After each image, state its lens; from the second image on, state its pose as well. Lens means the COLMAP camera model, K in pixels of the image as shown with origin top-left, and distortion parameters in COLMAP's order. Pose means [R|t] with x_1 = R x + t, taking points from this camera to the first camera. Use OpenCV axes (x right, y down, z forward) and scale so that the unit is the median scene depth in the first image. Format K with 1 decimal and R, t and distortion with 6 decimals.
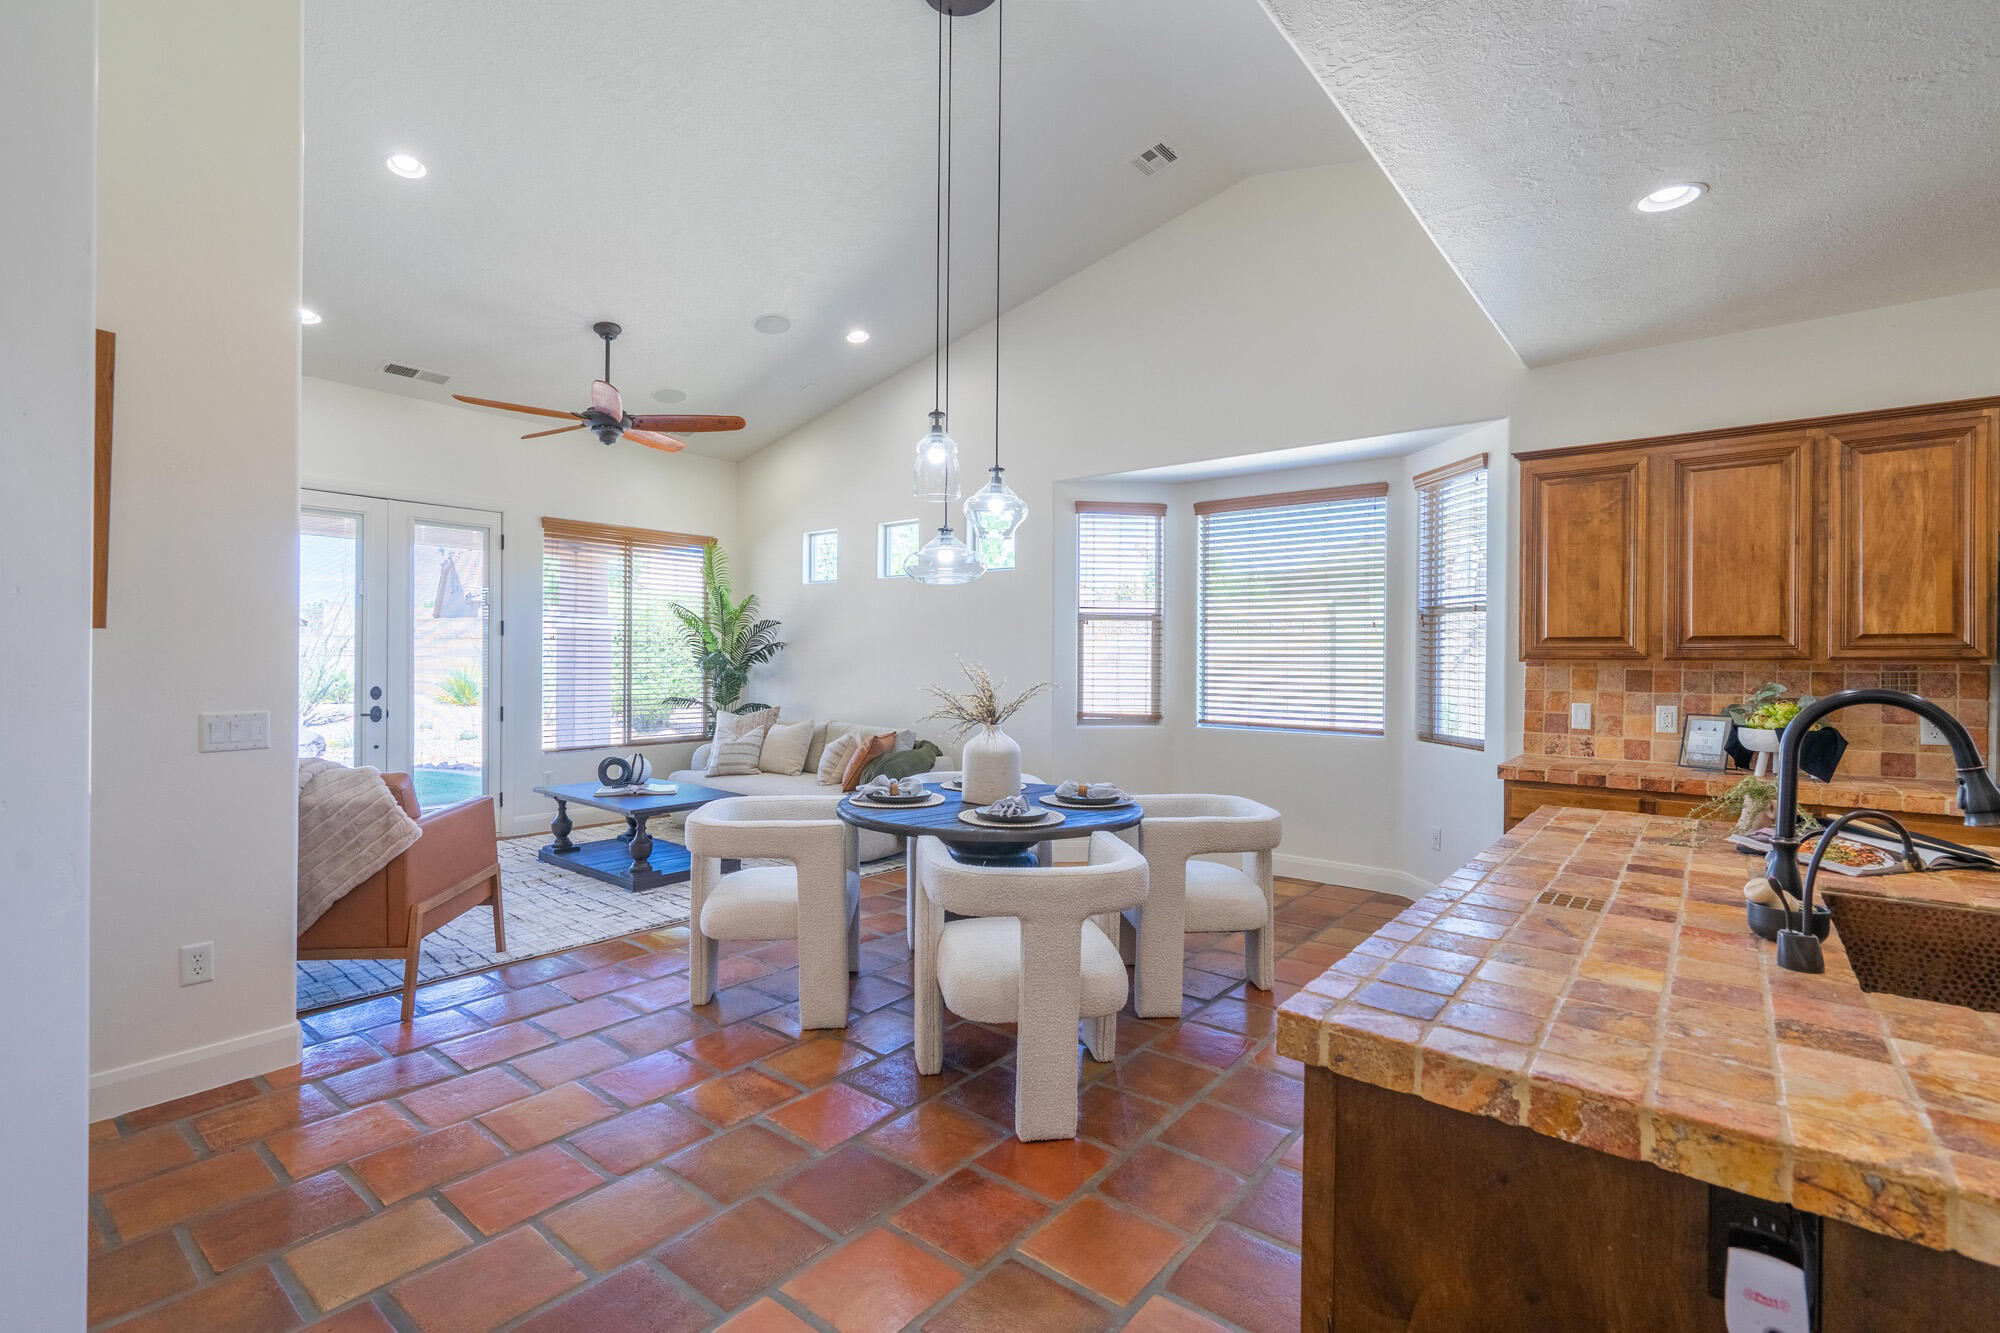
lens RADIAL K [[907.2, 0, 1005.8], [0, 907.2, 660.2], [0, 0, 1]] dist [0.000674, 0.000563]
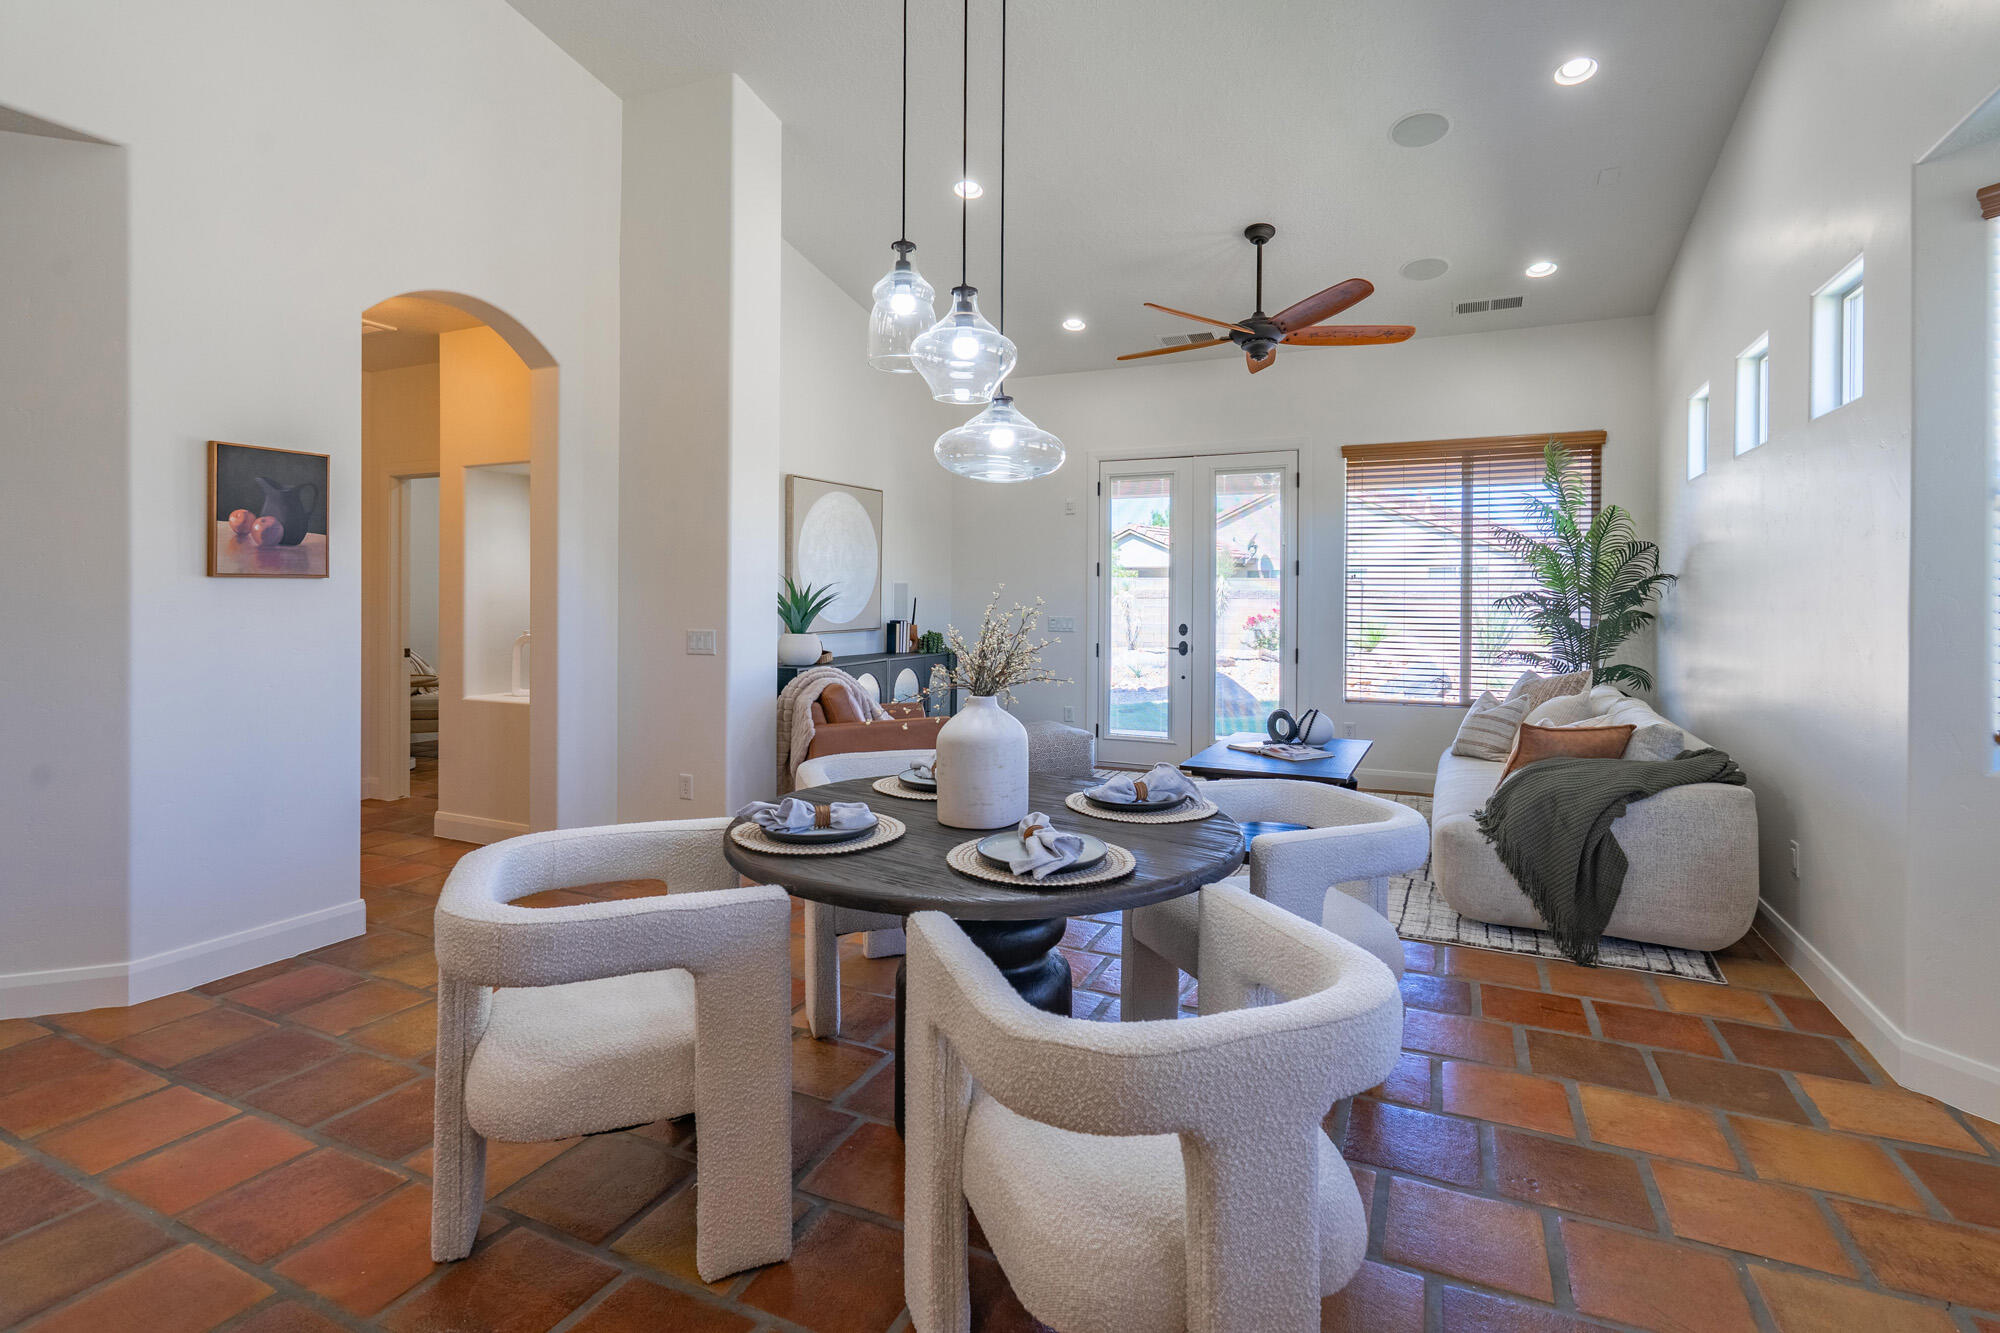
lens RADIAL K [[899.9, 0, 965.7], [0, 899.9, 601.6], [0, 0, 1]] dist [-0.000405, 0.000109]
pose [[0.245636, -0.000960, -0.969362, 0.451408], [-0.004498, 0.999988, -0.002130, 0.006570], [0.969352, 0.004883, 0.245628, 0.638680]]
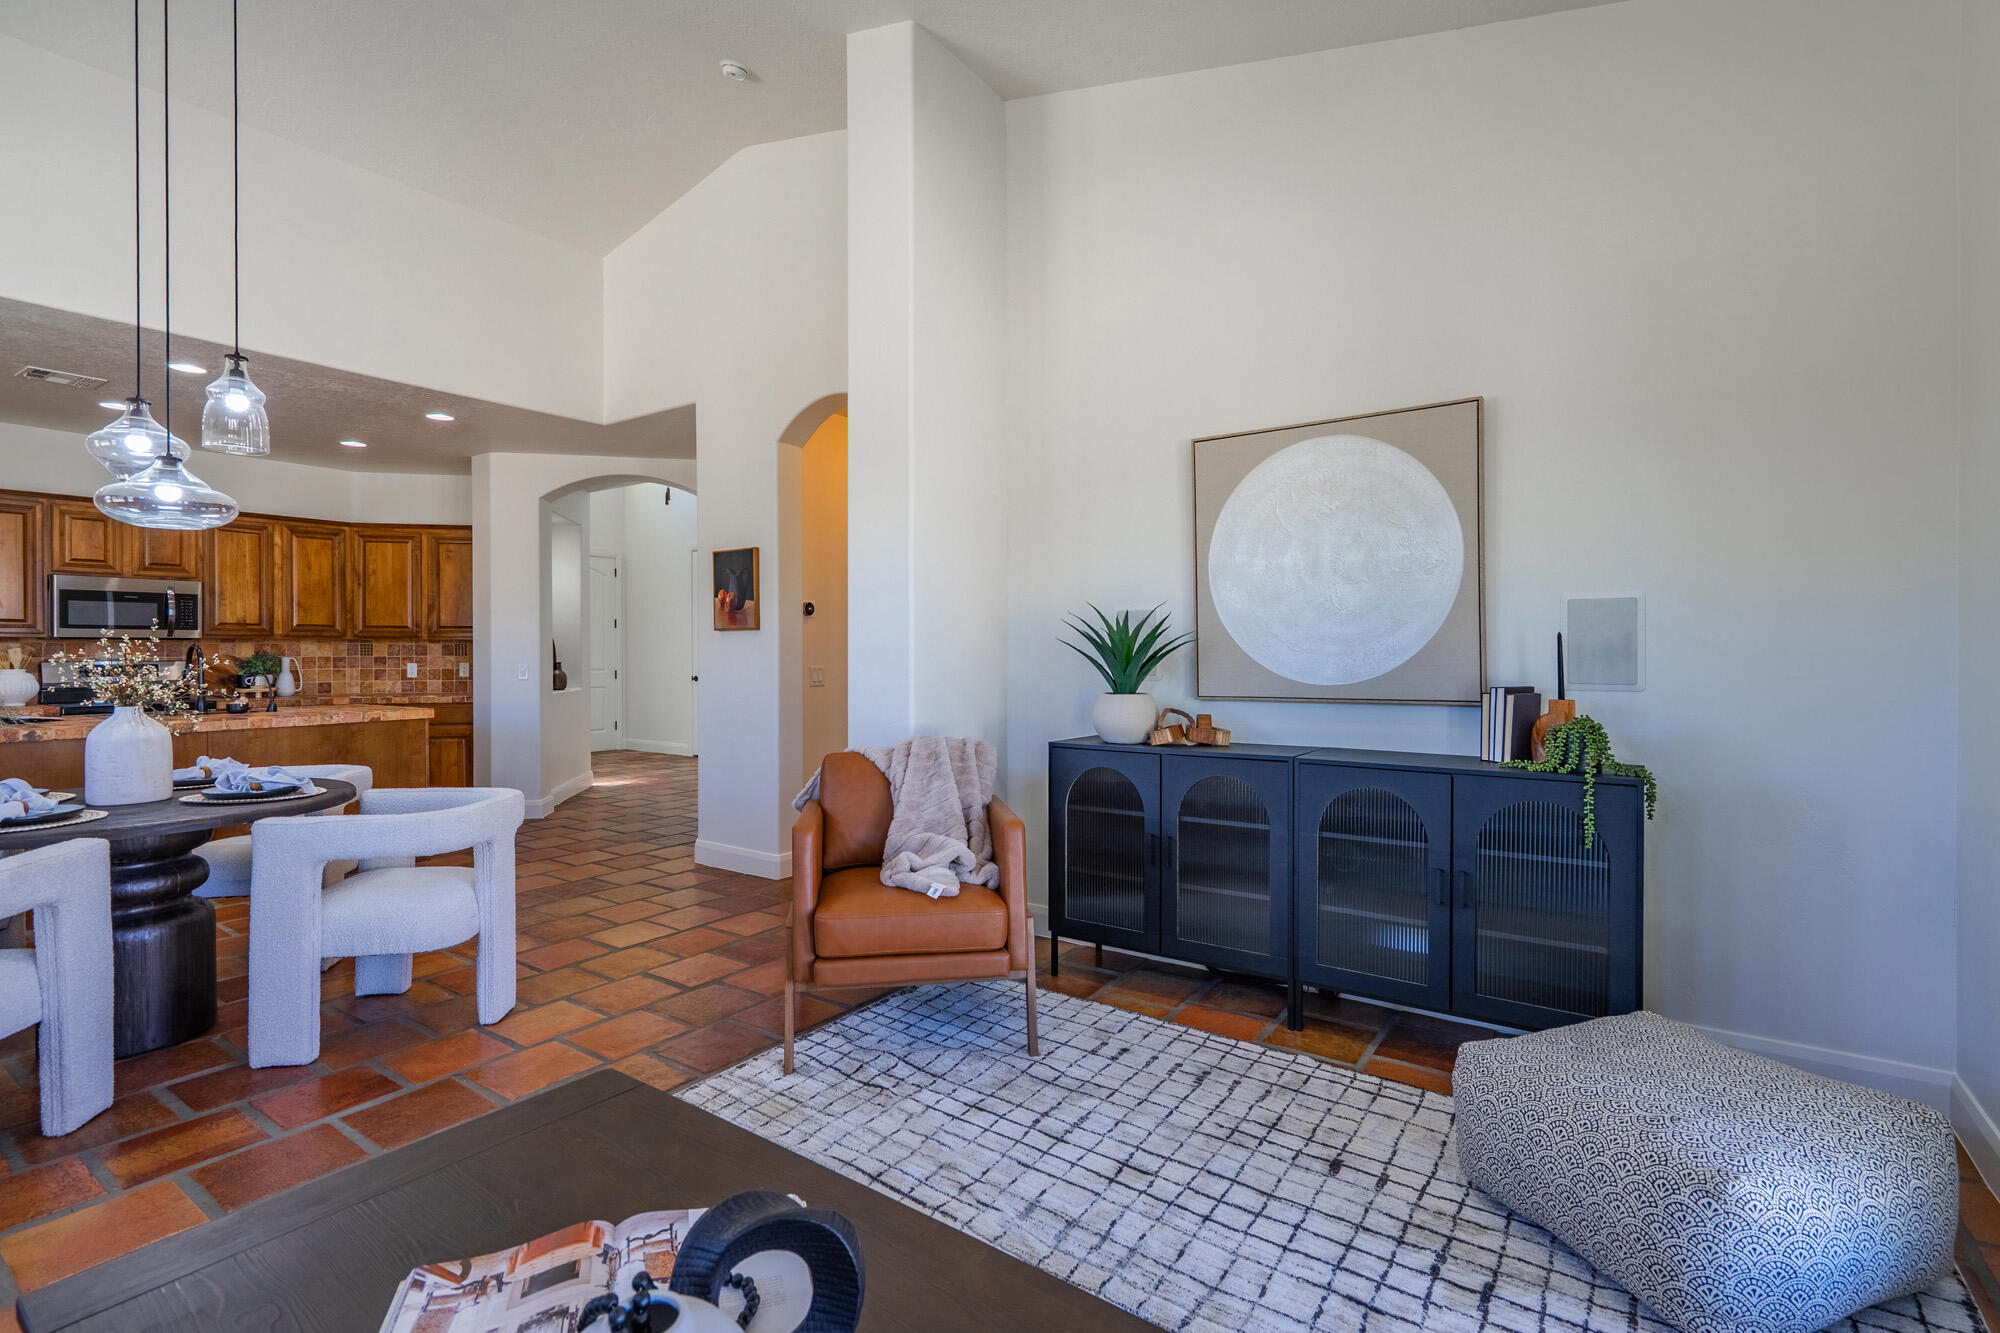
lens RADIAL K [[954.1, 0, 1000.0], [0, 954.1, 666.5], [0, 0, 1]] dist [-0.000227, 0.000818]
pose [[-0.997511, -0.006920, -0.070171, -0.524962], [-0.007852, 0.999885, 0.013006, 0.014066], [0.070073, 0.013524, -0.997450, 1.414050]]
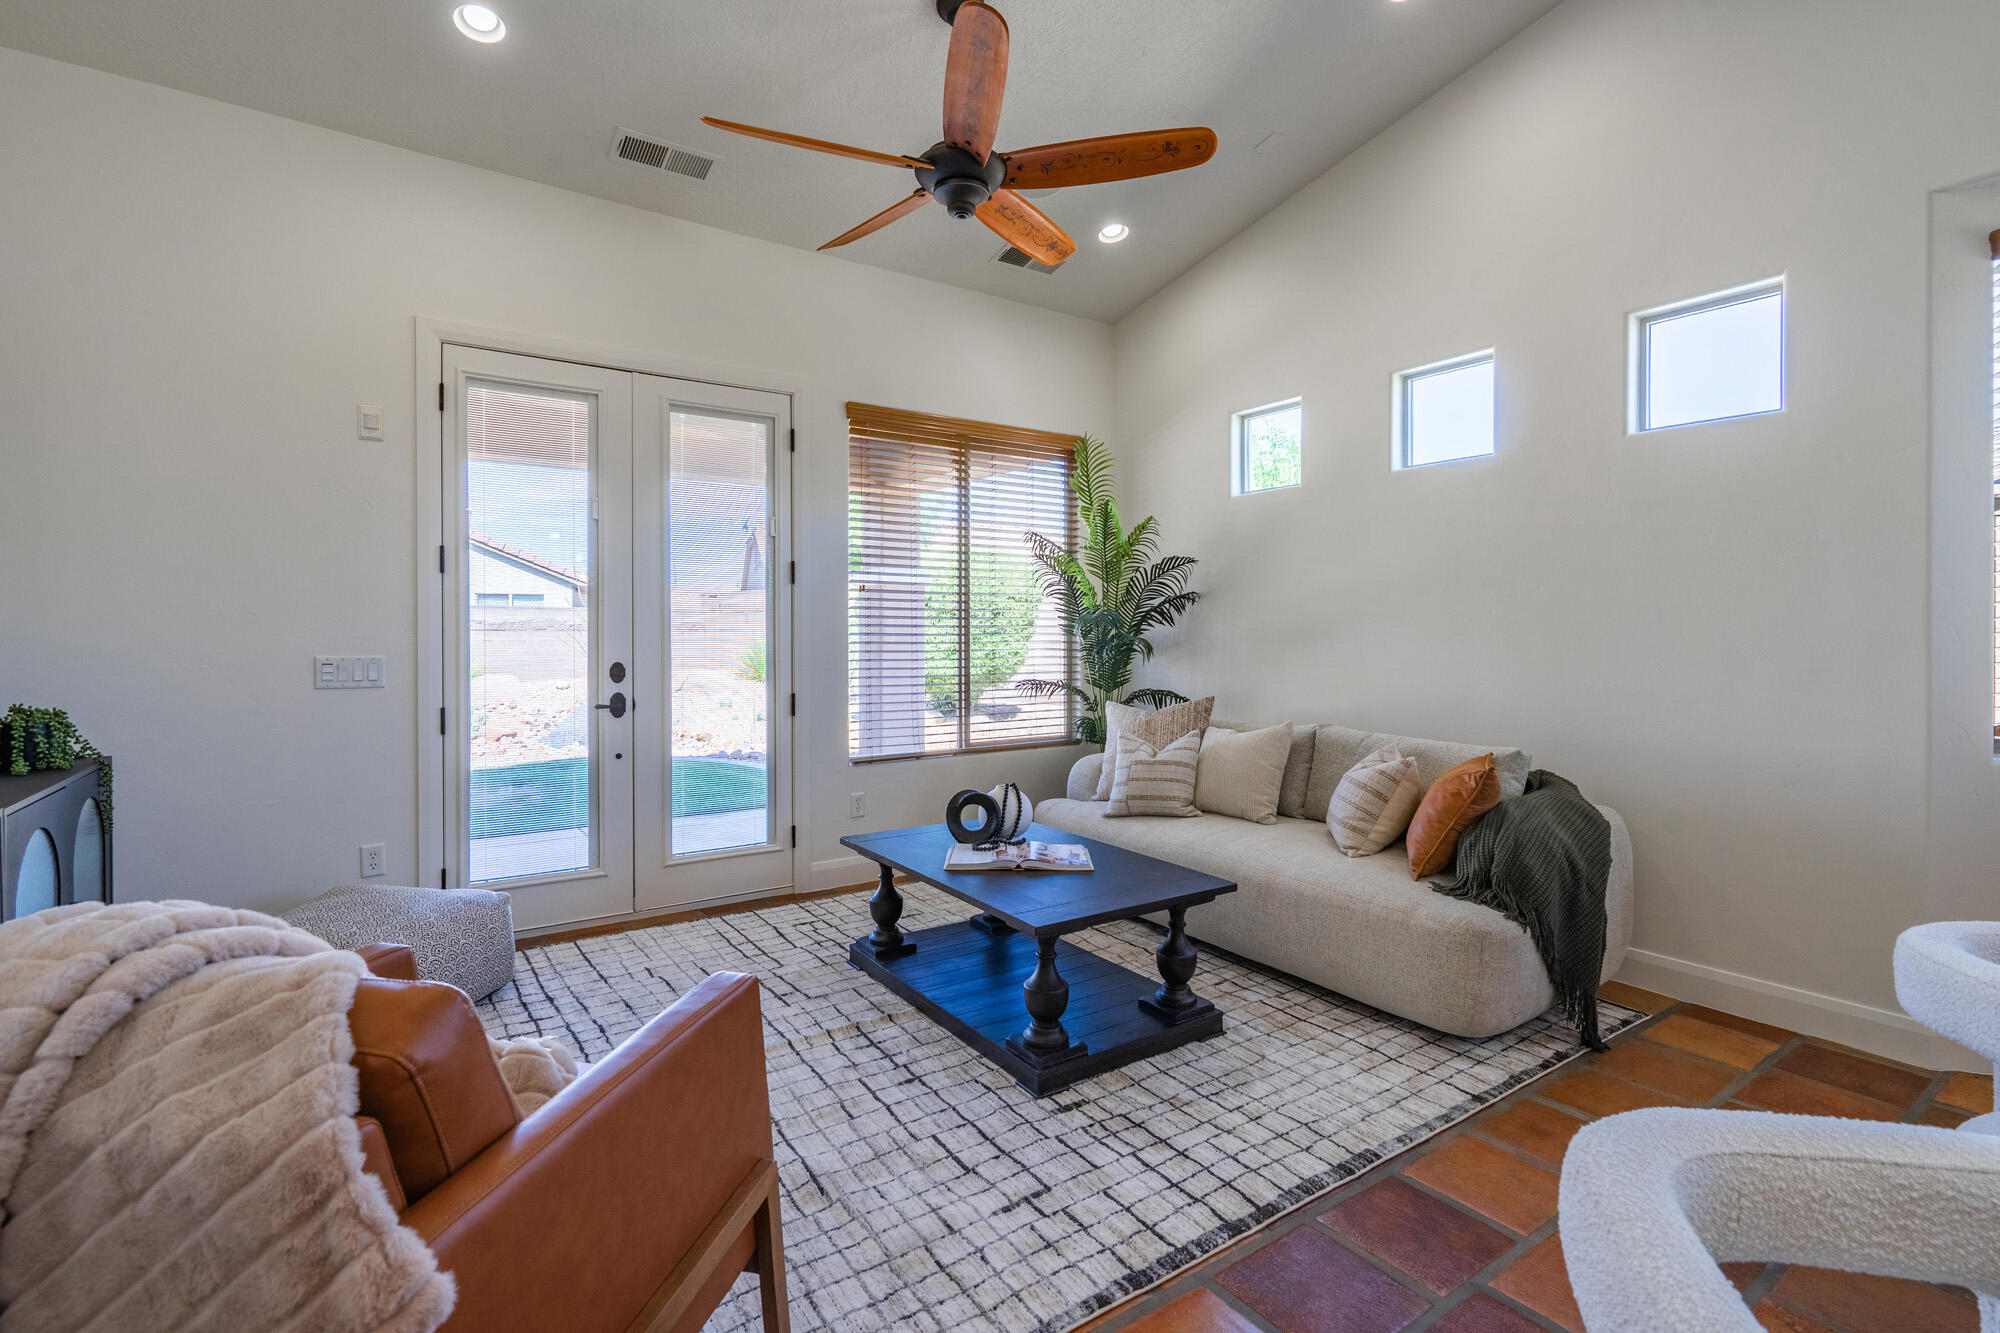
lens RADIAL K [[977.6, 0, 1032.1], [0, 977.6, 634.6], [0, 0, 1]] dist [-0.003867, -0.000087]
pose [[0.962503, -0.006409, -0.271195, -0.307806], [0.007033, 0.999974, 0.001330, 0.014309], [0.271180, -0.003187, 0.962523, 0.570747]]
